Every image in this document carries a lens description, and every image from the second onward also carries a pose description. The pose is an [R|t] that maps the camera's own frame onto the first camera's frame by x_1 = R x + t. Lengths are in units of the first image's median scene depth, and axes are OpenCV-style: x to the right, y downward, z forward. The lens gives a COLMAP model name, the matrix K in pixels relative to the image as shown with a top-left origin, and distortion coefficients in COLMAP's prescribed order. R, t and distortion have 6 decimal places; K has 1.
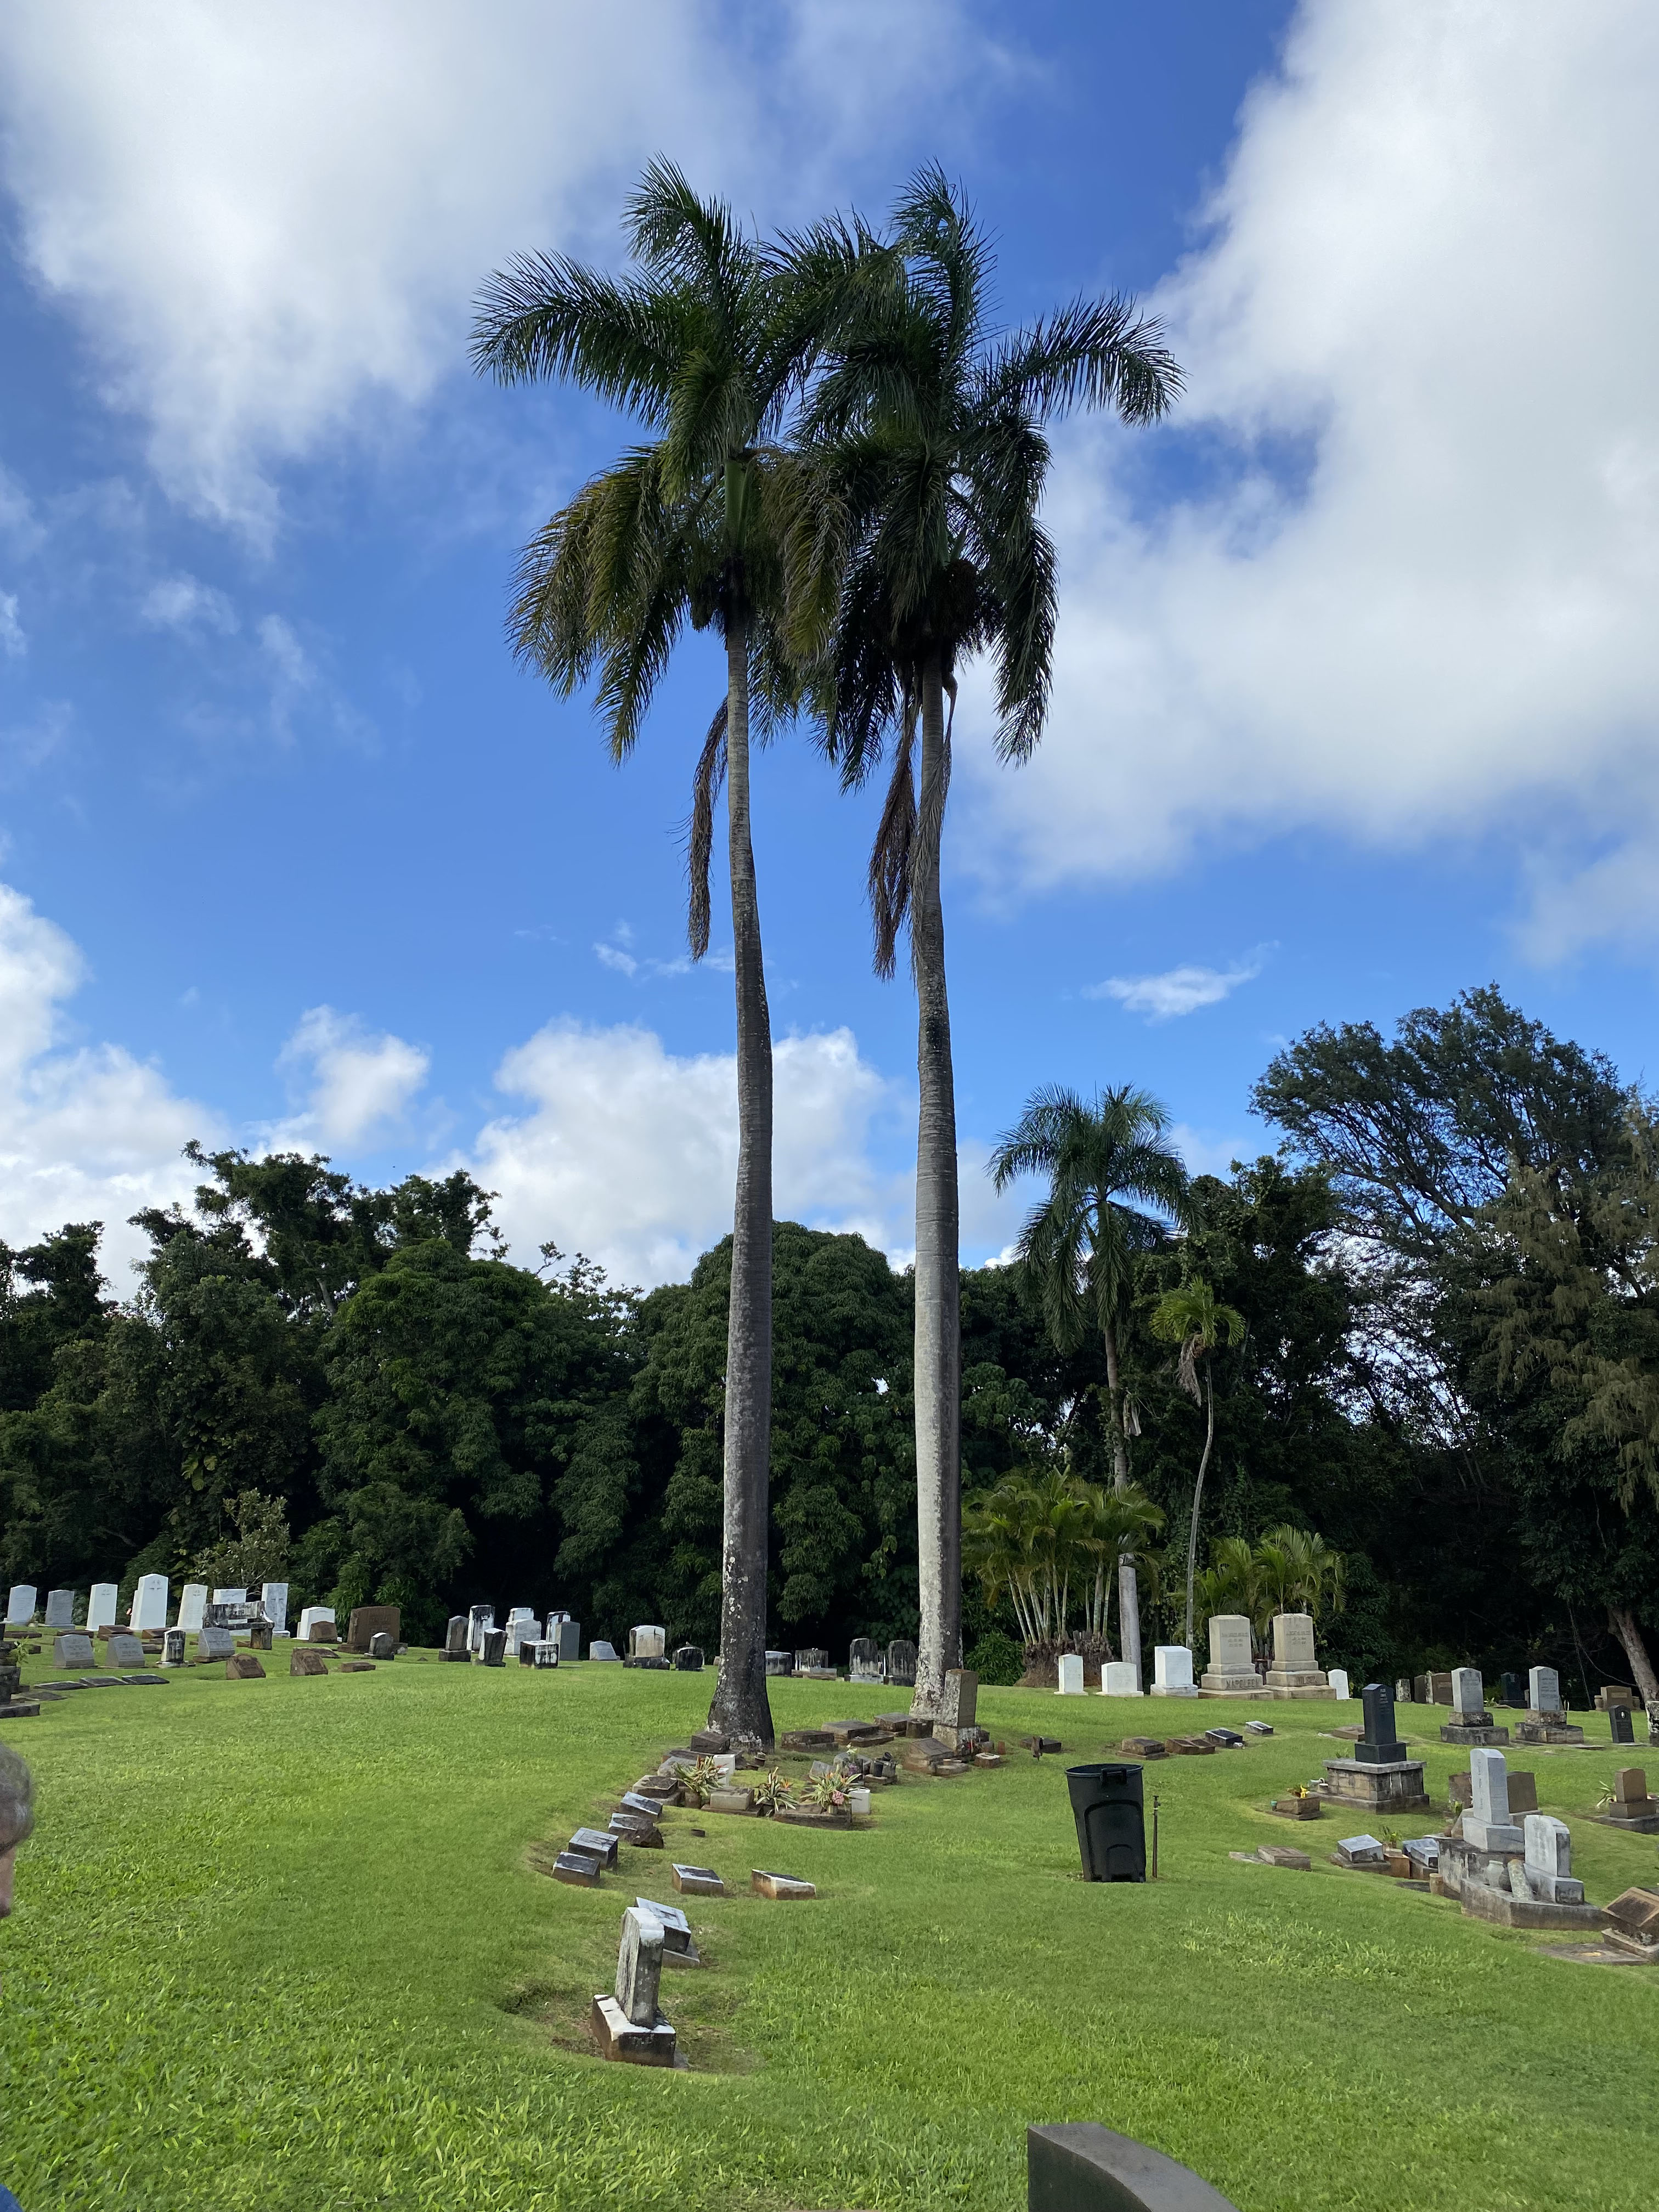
lens RADIAL K [[1734.5, 0, 748.0], [0, 1734.5, 1106.2], [0, 0, 1]] dist [0.059605, -0.126935]
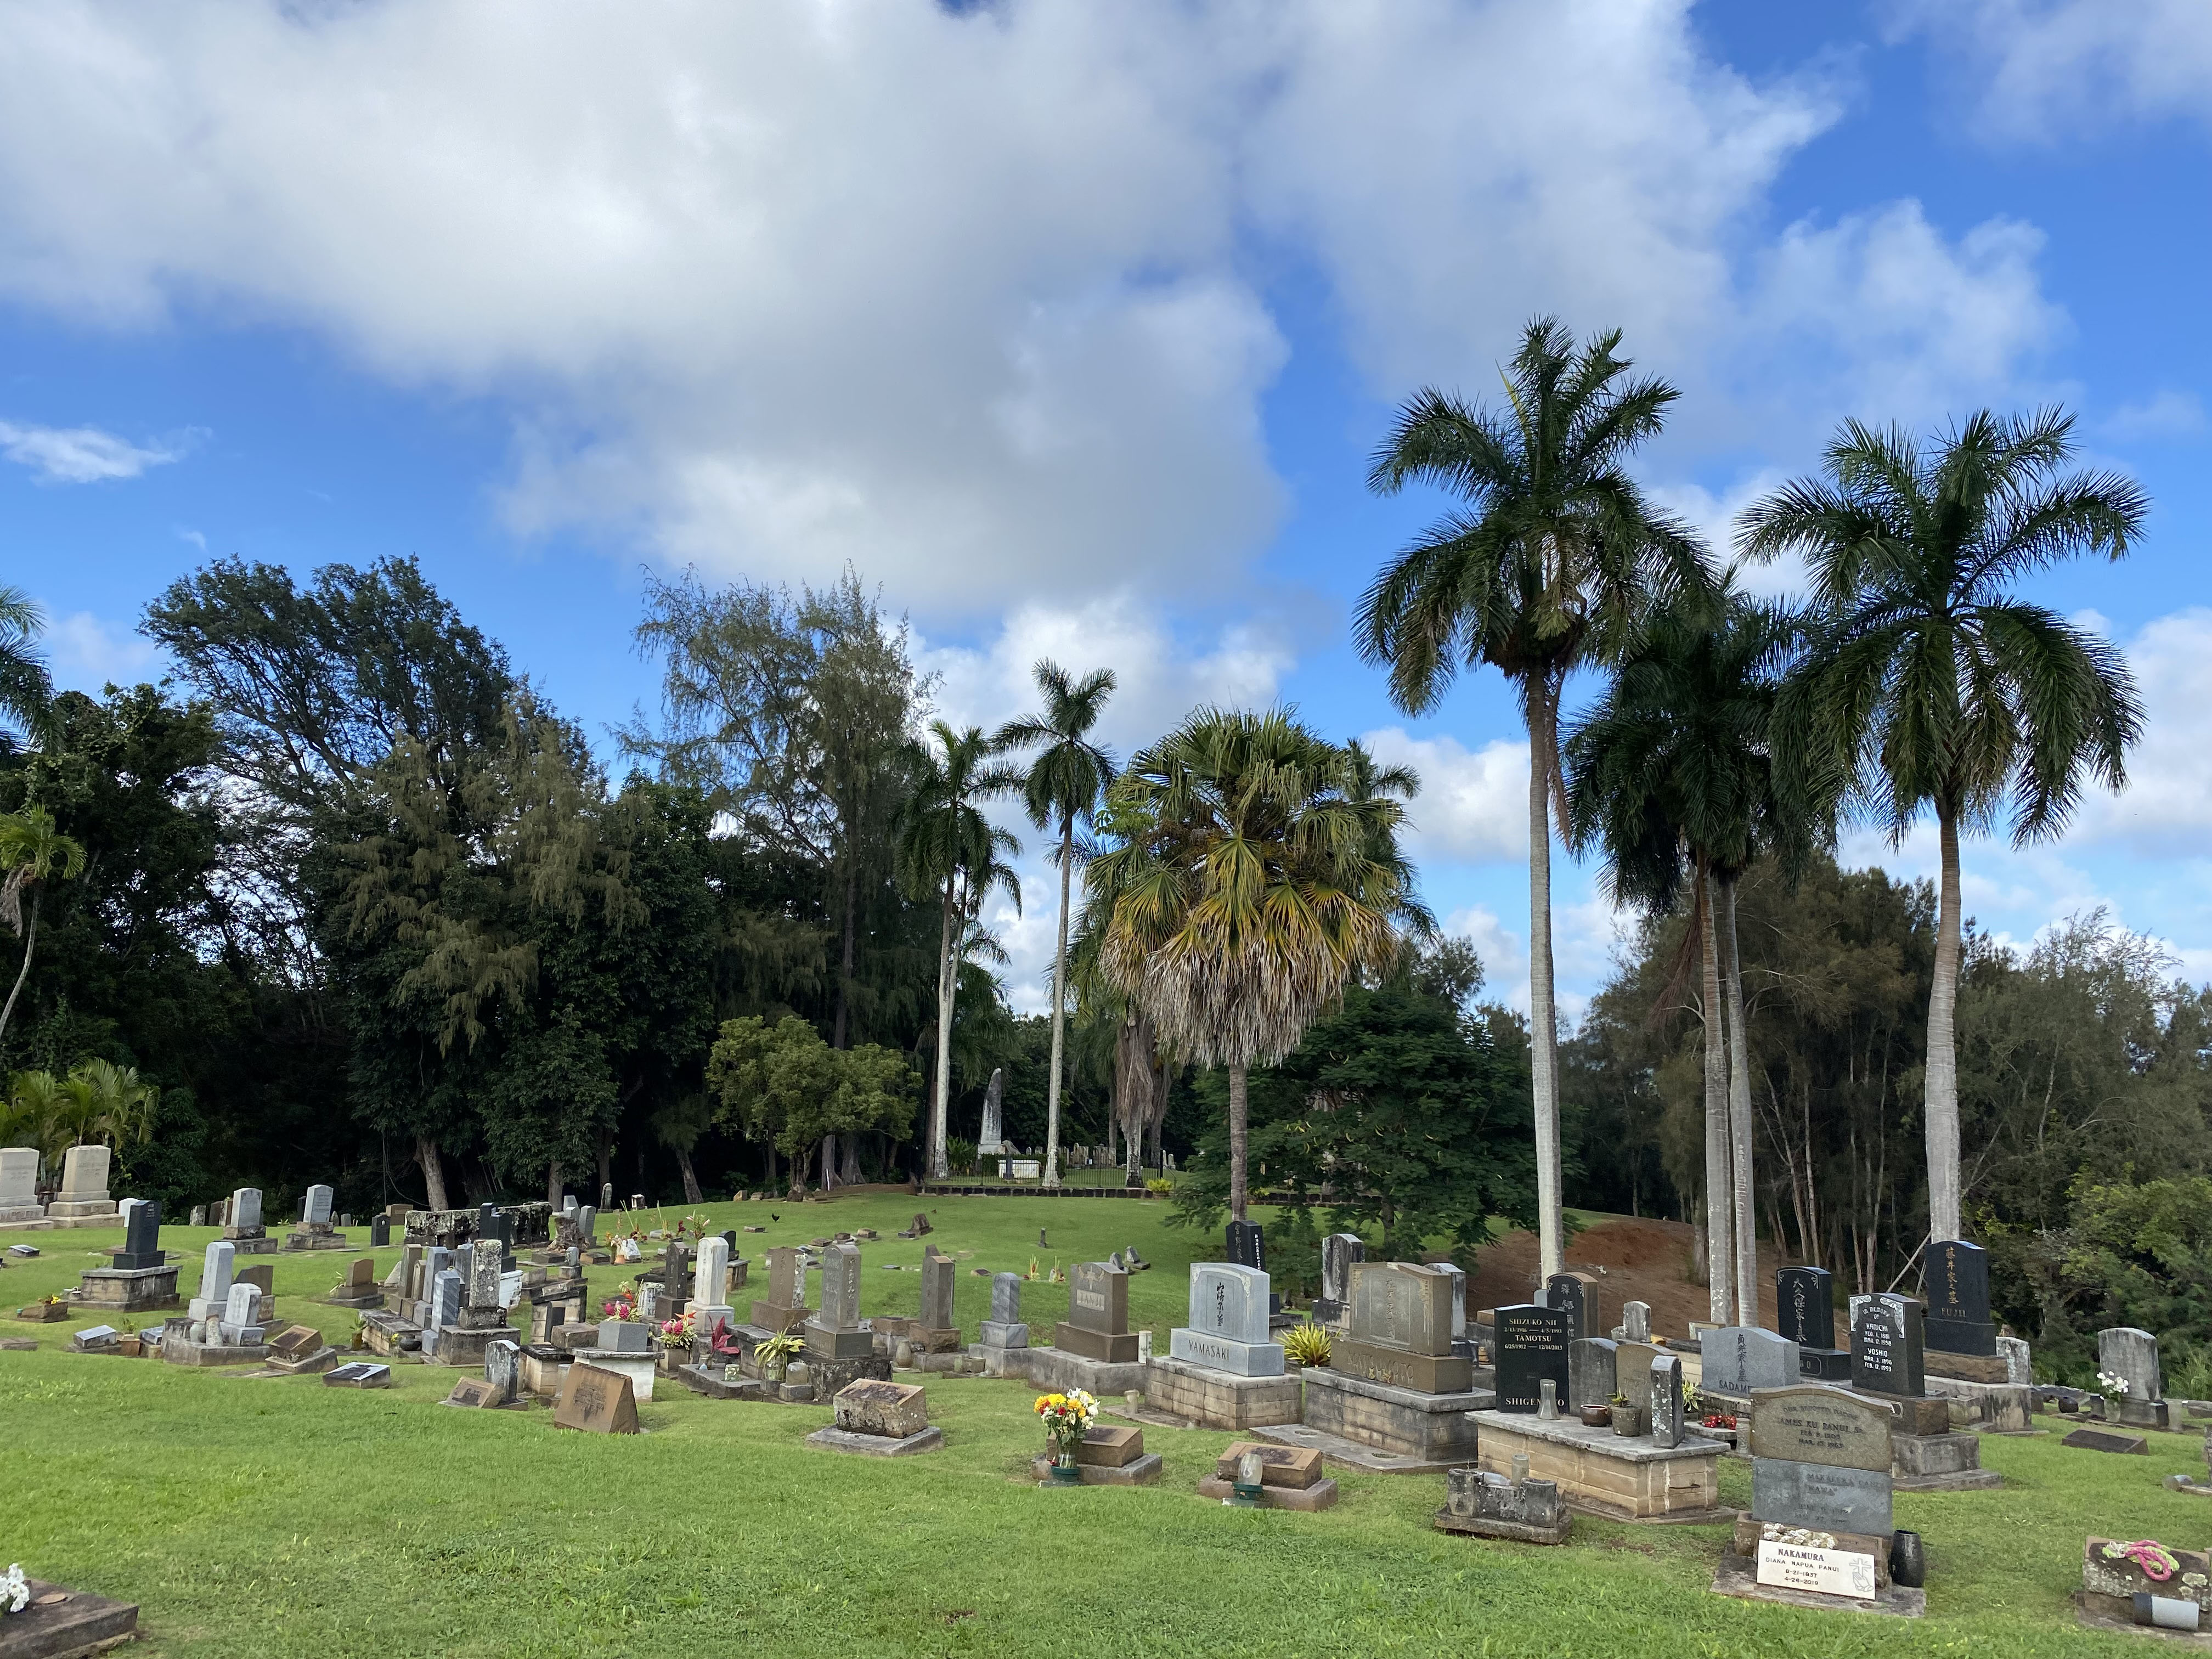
lens RADIAL K [[1765.8, 0, 1099.2], [0, 1765.8, 852.7], [0, 0, 1]] dist [0.062293, -0.055773]
pose [[0.705572, 0.104388, 0.700908, -0.012991], [-0.185943, 0.981706, 0.040972, -0.017390], [-0.683808, -0.159238, 0.712074, -0.072466]]
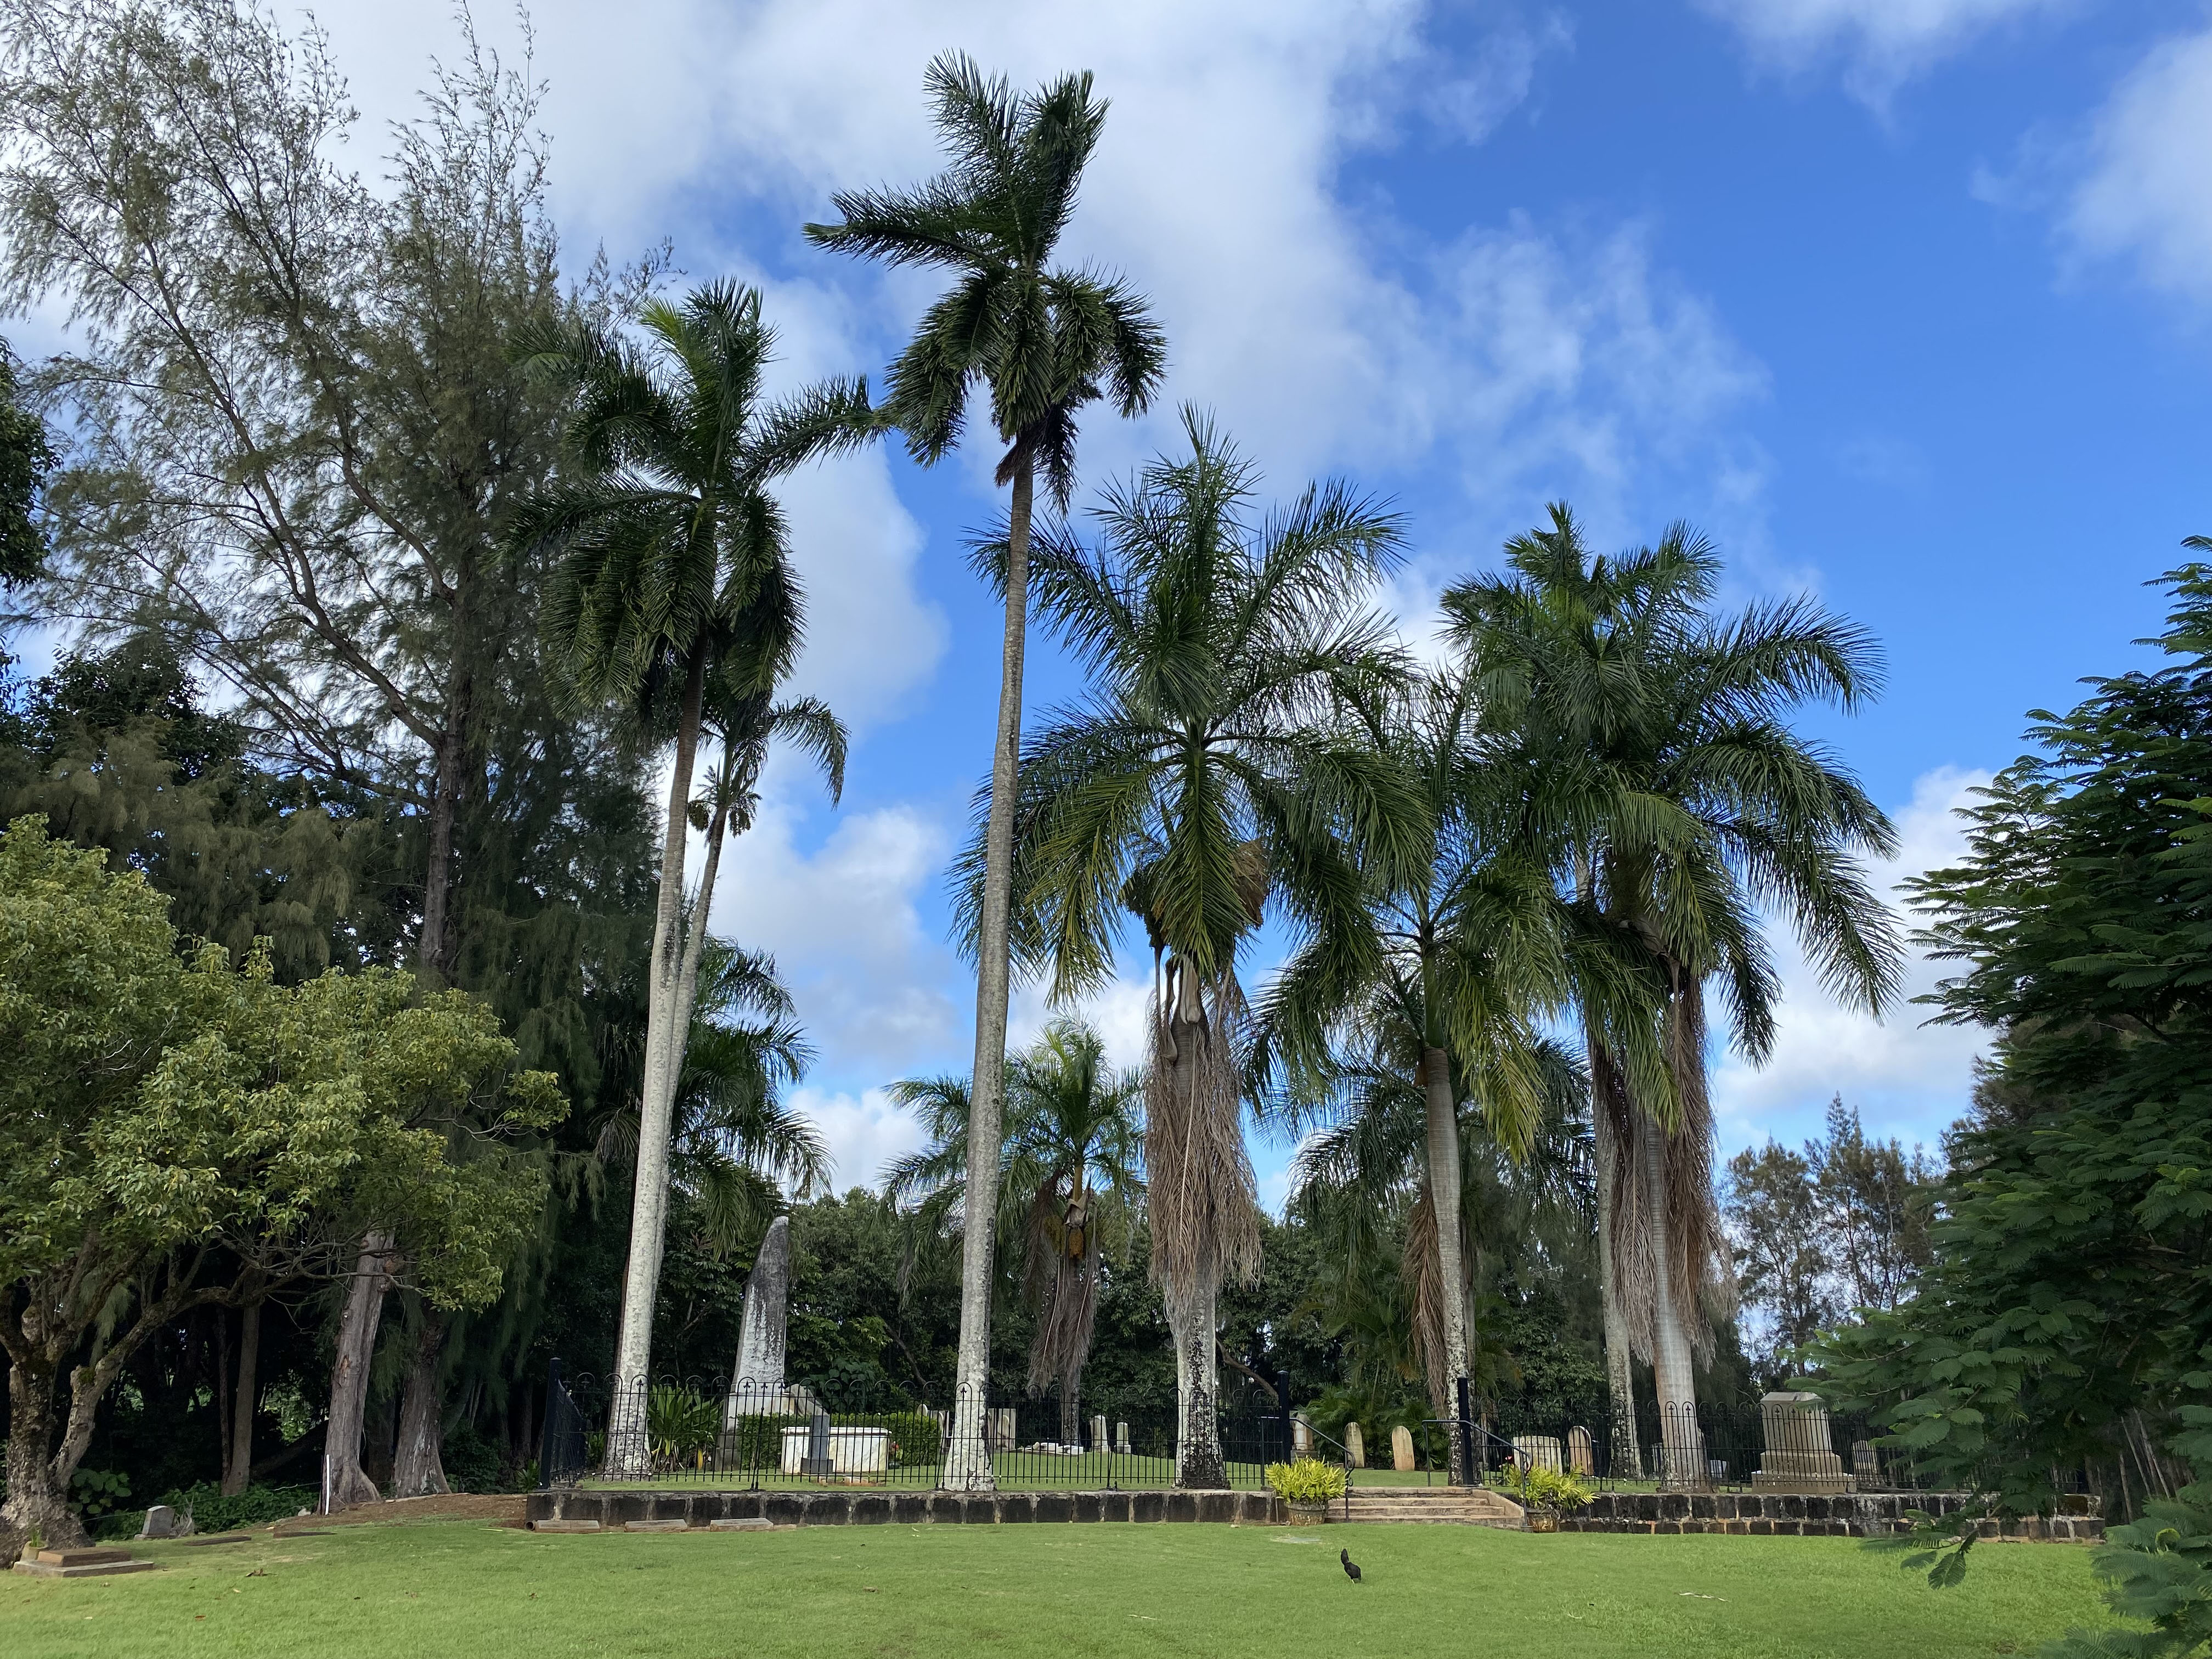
lens RADIAL K [[1670.1, 0, 1033.2], [0, 1670.1, 921.8], [0, 0, 1]] dist [0.056401, -0.123559]
pose [[0.611873, 0.218103, 0.760291, 0.481045], [-0.192793, 0.973364, -0.124070, 0.163728], [-0.767100, -0.070664, 0.637624, 0.477332]]
